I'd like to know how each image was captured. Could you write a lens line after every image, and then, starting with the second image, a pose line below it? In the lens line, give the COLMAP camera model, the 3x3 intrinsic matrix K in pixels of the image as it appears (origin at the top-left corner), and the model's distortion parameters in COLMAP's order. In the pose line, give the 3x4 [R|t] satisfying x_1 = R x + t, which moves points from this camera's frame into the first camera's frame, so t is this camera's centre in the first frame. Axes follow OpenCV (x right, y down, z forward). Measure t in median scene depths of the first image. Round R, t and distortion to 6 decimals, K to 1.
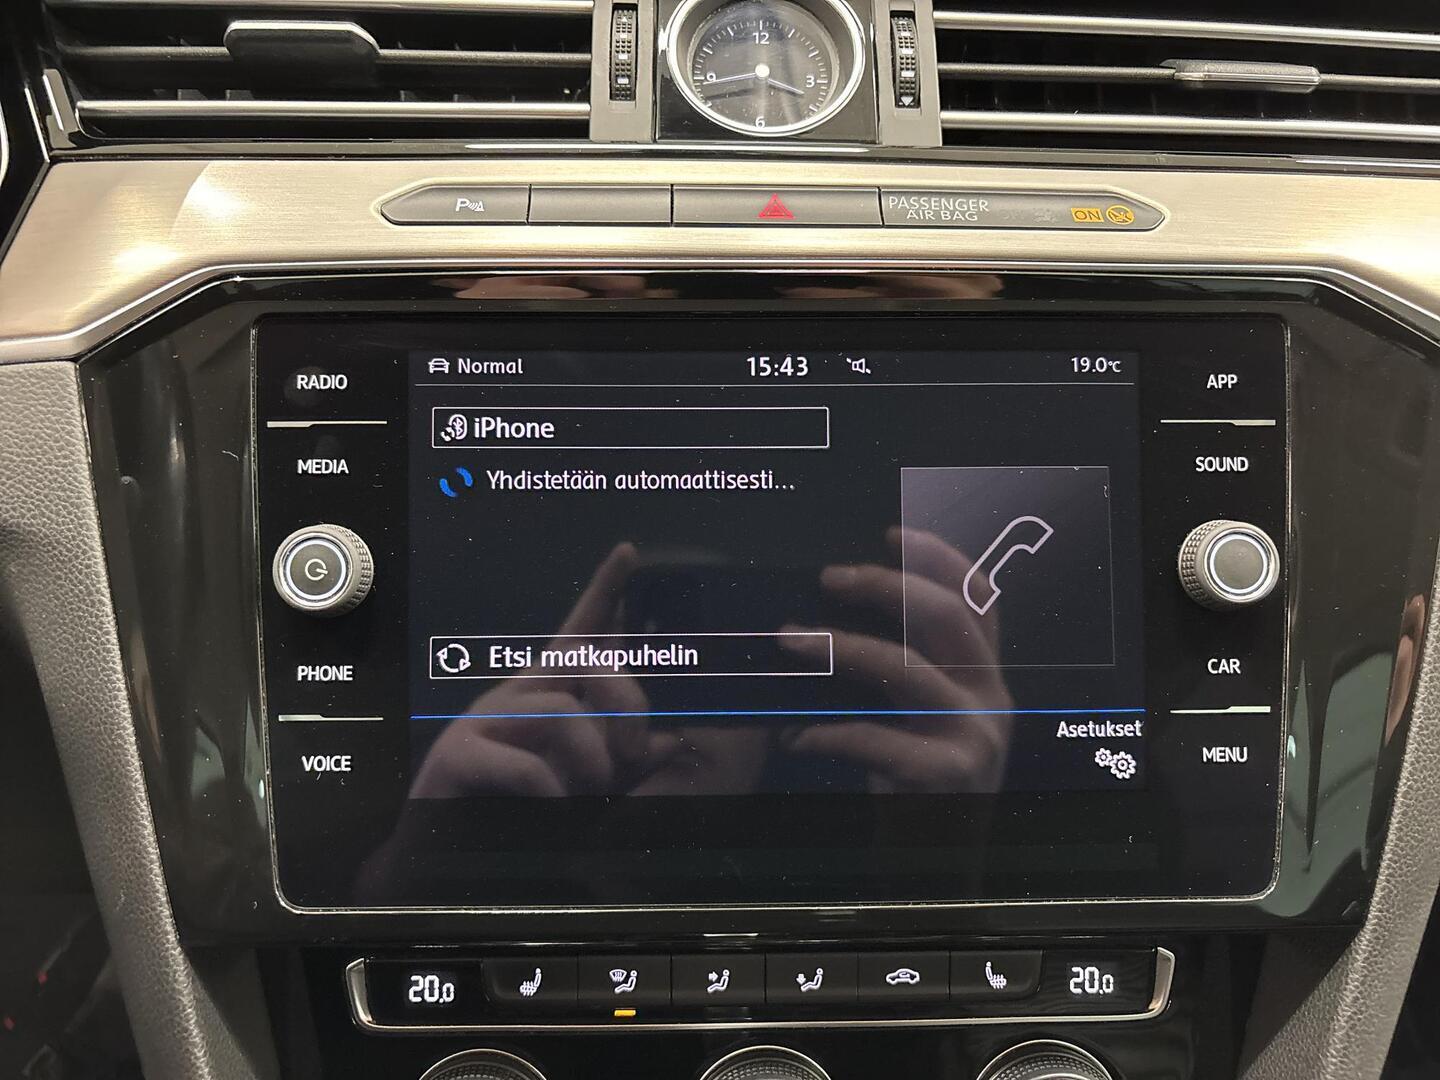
lens RADIAL K [[1191.2, 0, 706.4], [0, 1191.2, 547.5], [0, 0, 1]] dist [-0.008336, -0.003273]
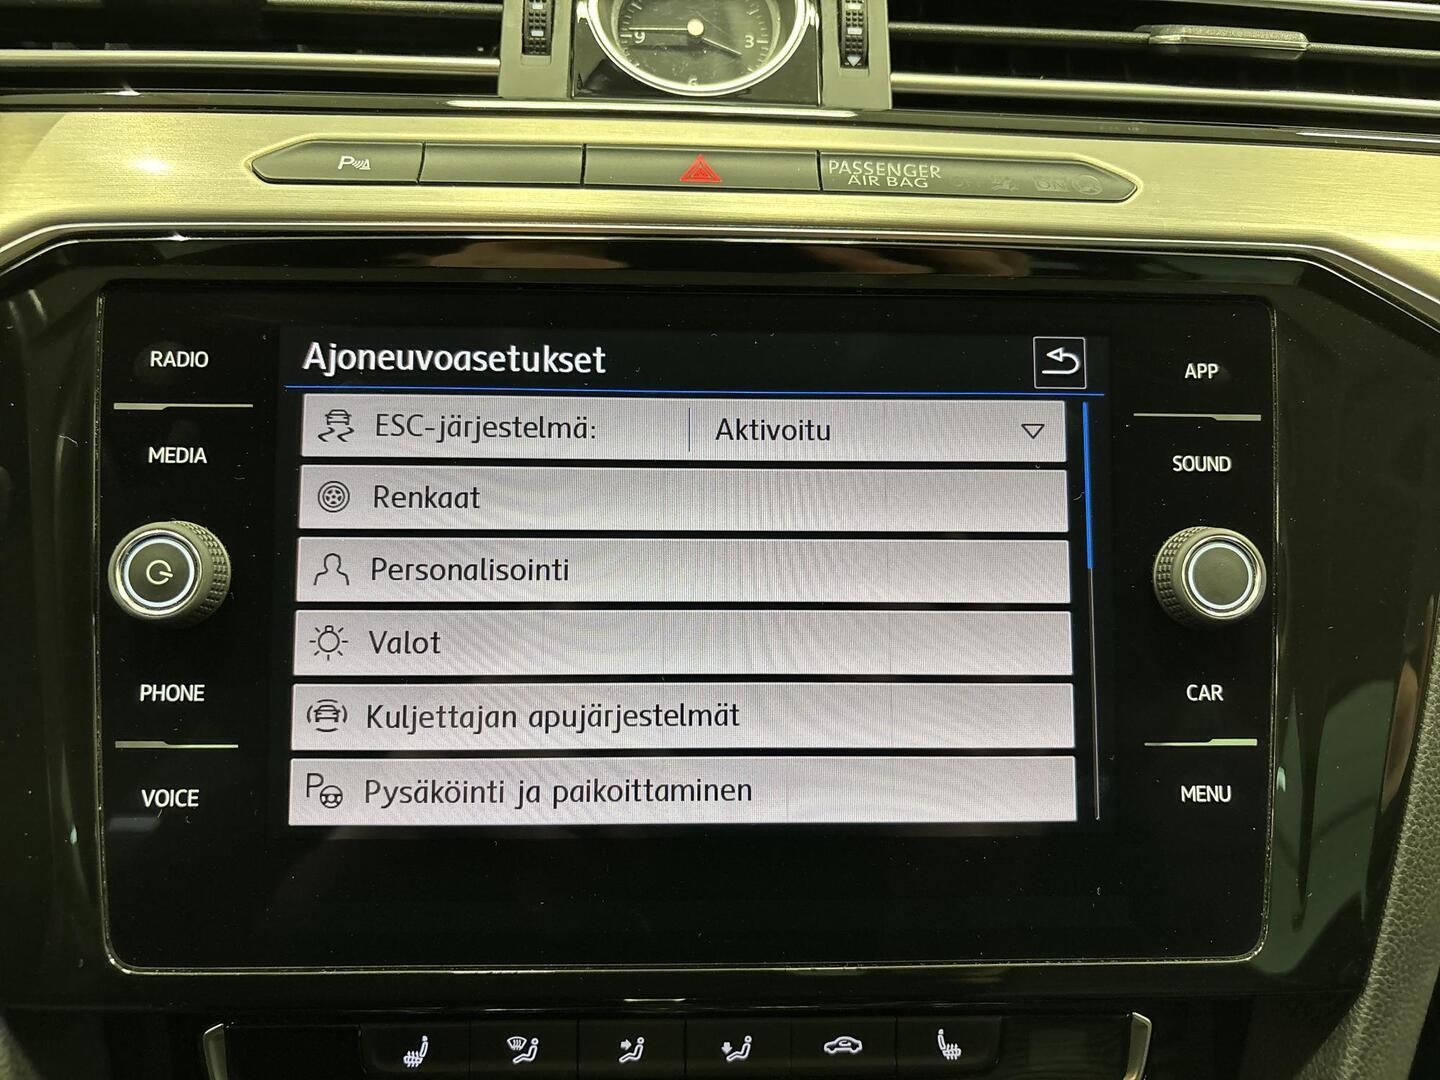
lens RADIAL K [[1189.7, 0, 720.0], [0, 1189.7, 540.0], [0, 0, 1]] dist [-0.006426, -0.015163]
pose [[0.999810, 0.009363, 0.017099, 0.060181], [-0.008846, 0.999508, -0.030089, 0.016465], [-0.017373, 0.029932, 0.999401, 0.123667]]
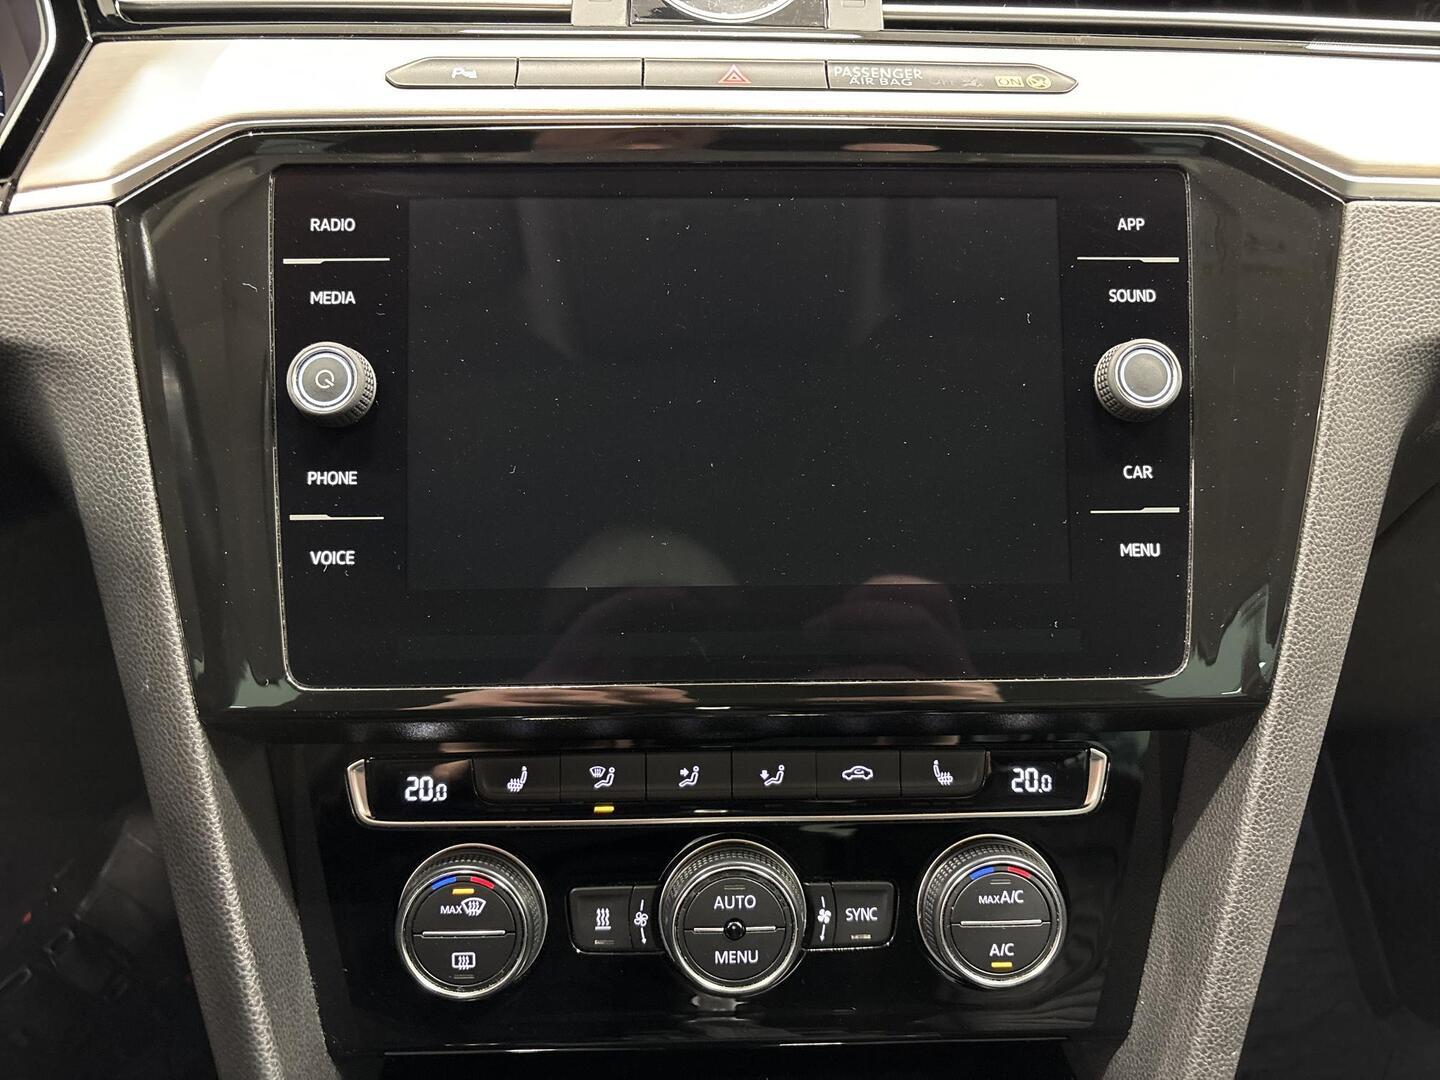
lens RADIAL K [[1196.7, 0, 714.6], [0, 1196.7, 530.3], [0, 0, 1]] dist [-0.011761, 0.015602]
pose [[0.999977, -0.005179, 0.004324, 0.032265], [0.005390, 0.998726, -0.050167, 0.206275], [-0.004059, 0.050190, 0.998731, -0.116275]]
